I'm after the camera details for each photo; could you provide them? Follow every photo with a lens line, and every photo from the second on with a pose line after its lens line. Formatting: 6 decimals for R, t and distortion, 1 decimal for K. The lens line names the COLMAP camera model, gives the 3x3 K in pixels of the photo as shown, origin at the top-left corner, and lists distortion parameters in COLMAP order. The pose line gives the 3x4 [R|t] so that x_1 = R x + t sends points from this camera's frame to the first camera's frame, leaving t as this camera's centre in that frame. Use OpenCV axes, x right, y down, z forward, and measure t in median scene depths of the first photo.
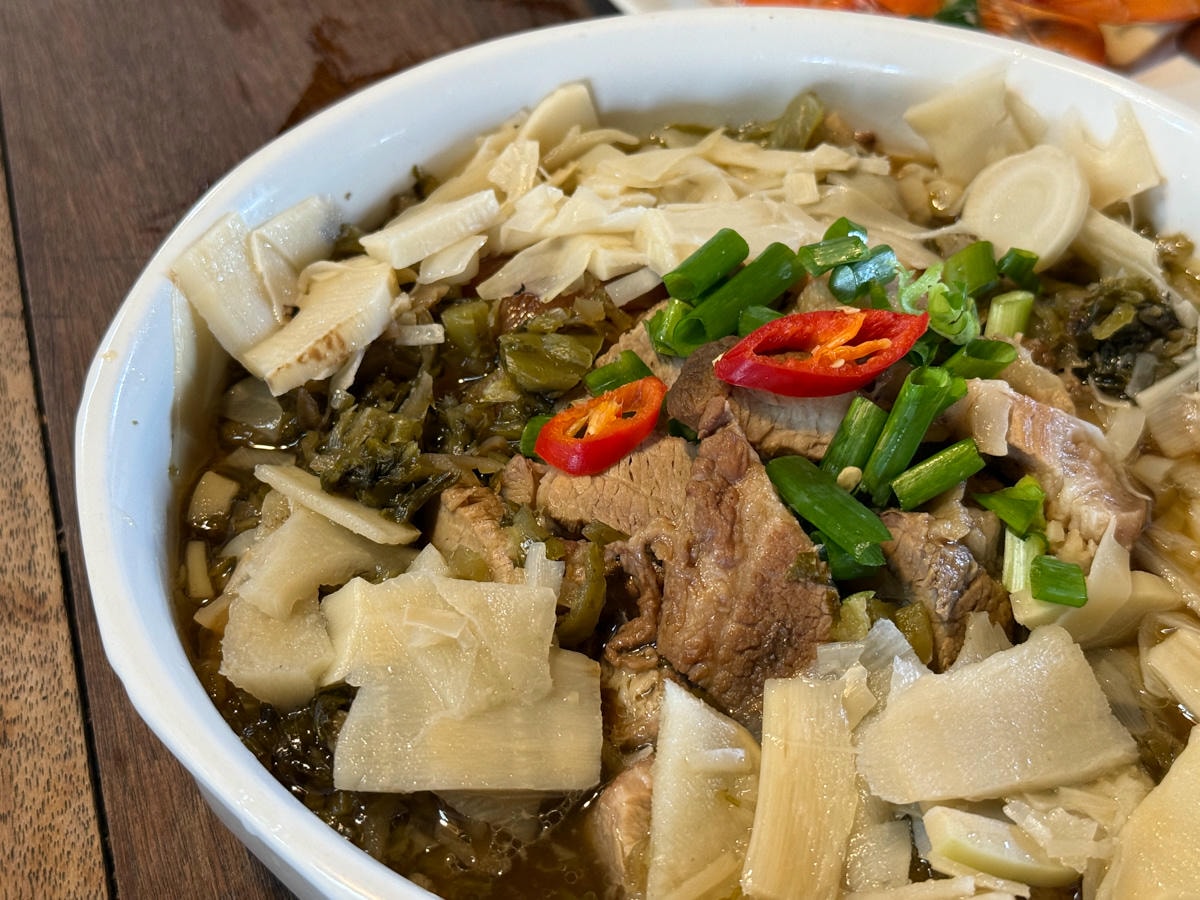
lens RADIAL K [[1774.1, 0, 600.0], [0, 1774.1, 450.0], [0, 0, 1]] dist [0.053232, -0.140351]
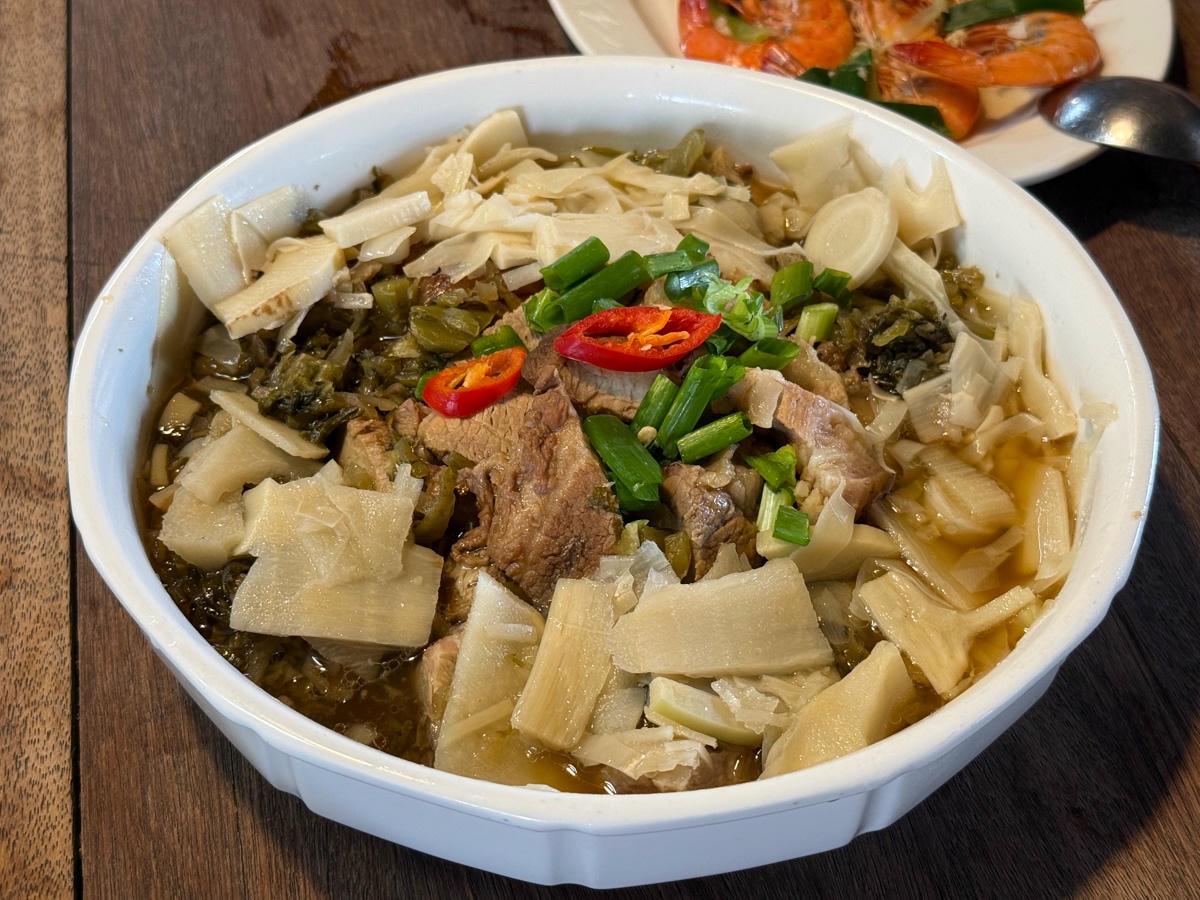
lens RADIAL K [[1695.5, 0, 556.6], [0, 1695.5, 429.8], [0, 0, 1]] dist [0.058795, -0.057102]
pose [[0.994639, 0.081996, -0.063004, 0.137855], [-0.081578, 0.996625, 0.009185, 0.005260], [0.063544, -0.003996, 0.997971, -0.231393]]
